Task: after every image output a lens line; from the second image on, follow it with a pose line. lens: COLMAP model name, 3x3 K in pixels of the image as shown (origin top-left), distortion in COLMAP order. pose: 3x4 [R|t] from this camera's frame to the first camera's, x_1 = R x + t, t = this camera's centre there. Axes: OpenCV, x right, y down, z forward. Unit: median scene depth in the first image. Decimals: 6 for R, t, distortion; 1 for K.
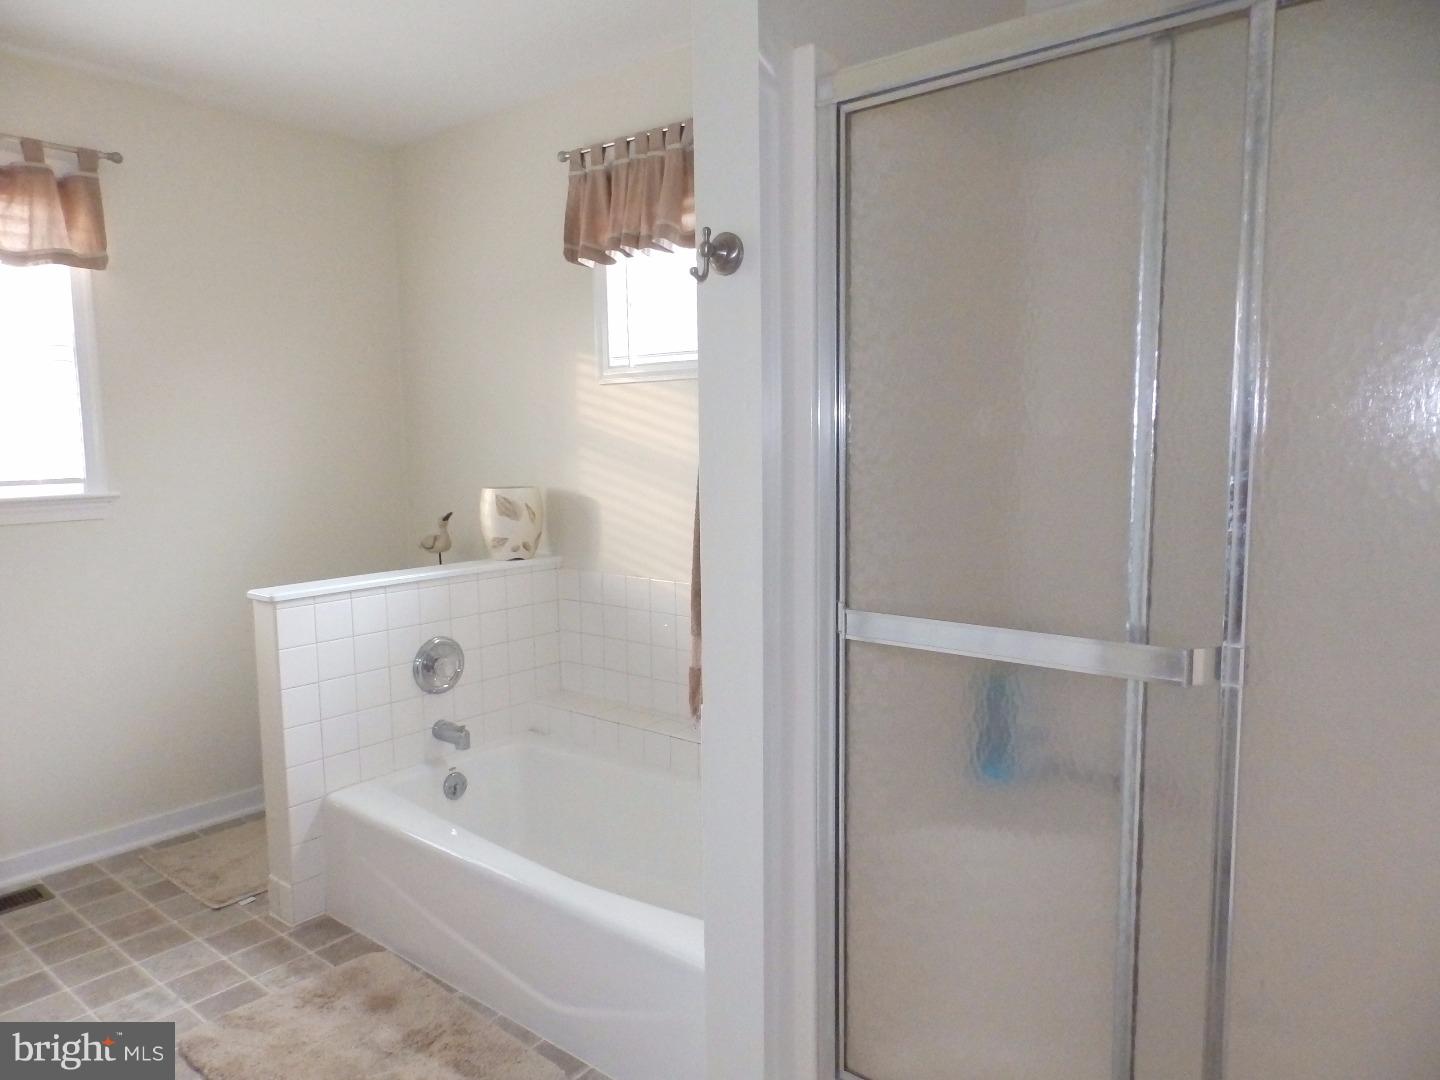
lens RADIAL K [[972.7, 0, 720.0], [0, 972.7, 540.0], [0, 0, 1]] dist [0.004082, -0.002524]
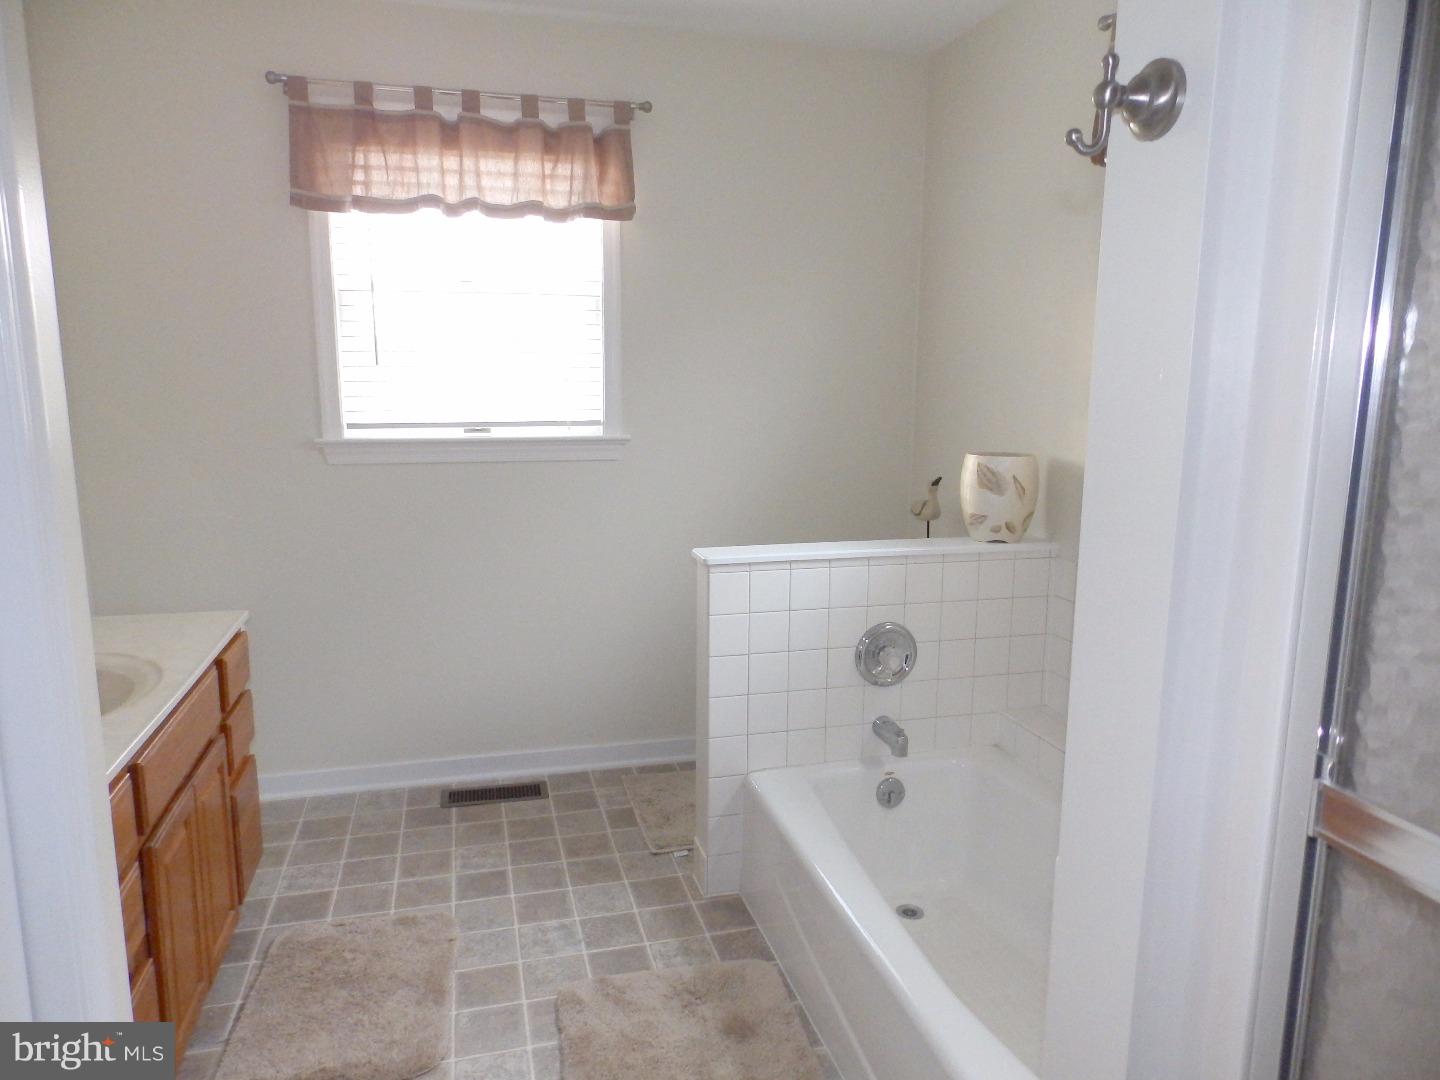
lens RADIAL K [[972.7, 0, 720.0], [0, 972.7, 540.0], [0, 0, 1]] dist [0.004082, -0.002524]
pose [[0.814992, 0.115013, -0.567943, 0.075775], [-0.079484, 0.993029, 0.087039, -0.038607], [0.573995, -0.025794, 0.818453, 0.205784]]
